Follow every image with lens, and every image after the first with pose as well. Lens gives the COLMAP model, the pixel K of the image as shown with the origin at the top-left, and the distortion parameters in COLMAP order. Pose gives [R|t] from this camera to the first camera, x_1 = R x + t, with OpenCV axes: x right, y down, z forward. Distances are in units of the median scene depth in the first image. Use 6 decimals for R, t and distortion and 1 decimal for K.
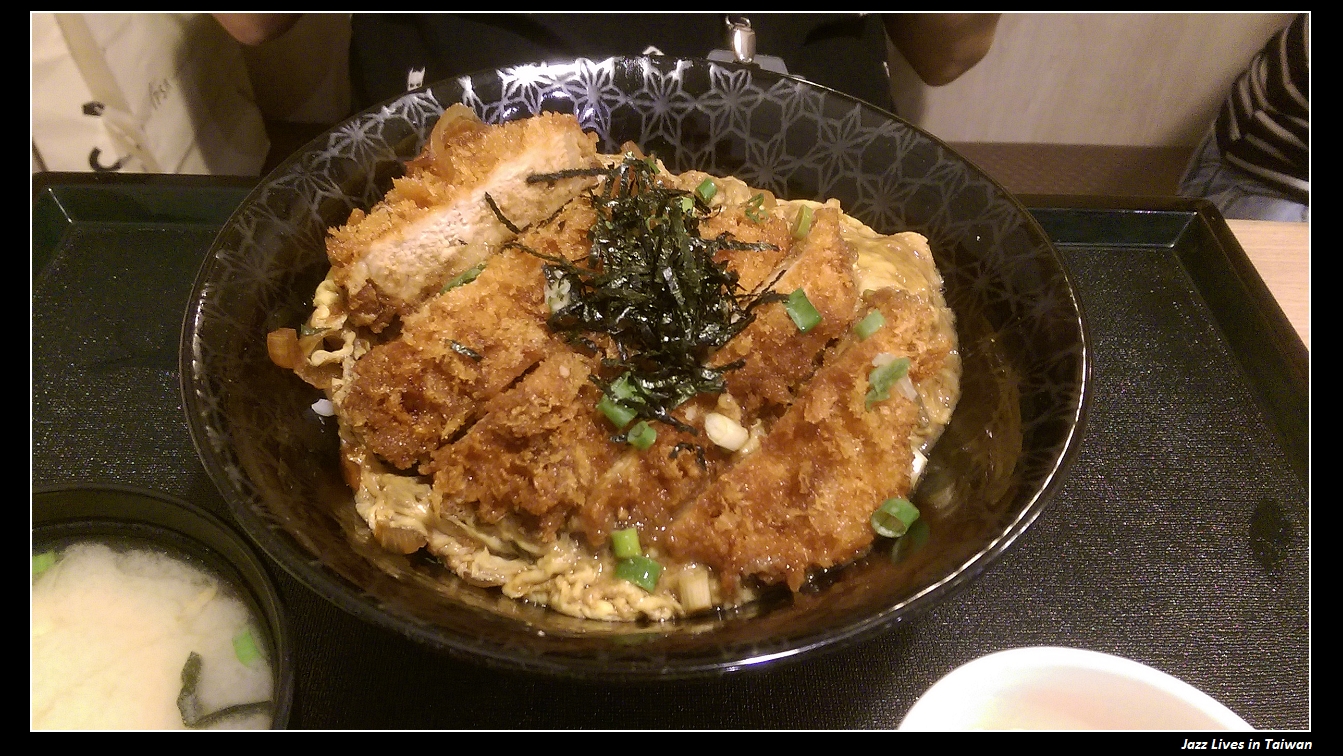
lens RADIAL K [[1034.8, 0, 671.5], [0, 1034.8, 378.0], [0, 0, 1]] dist [0.104682, -0.001296]
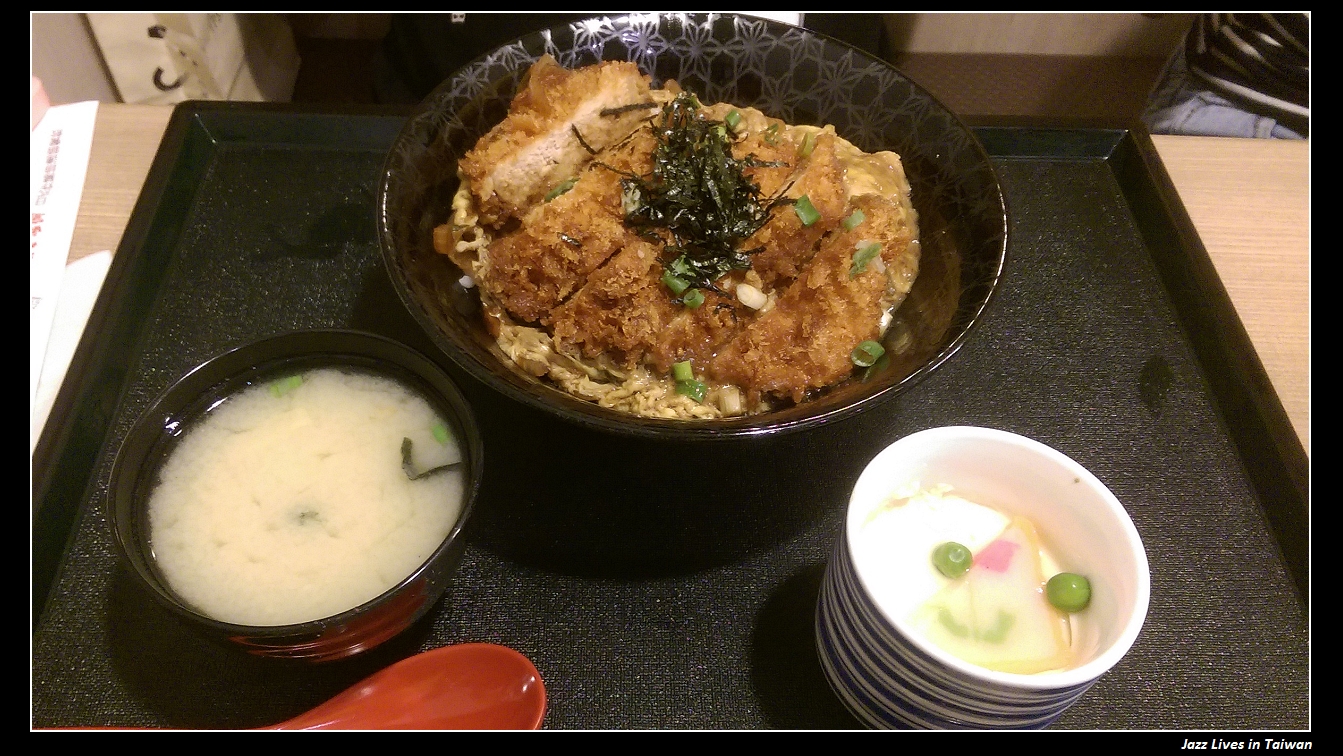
lens RADIAL K [[930.1, 0, 641.4], [0, 930.1, 380.3], [0, 0, 1]] dist [0.089791, -0.002924]
pose [[0.999397, 0.003626, -0.034525, -0.050450], [0.000110, 0.994194, 0.107604, 0.025716], [0.034715, -0.107543, 0.993594, -0.280748]]
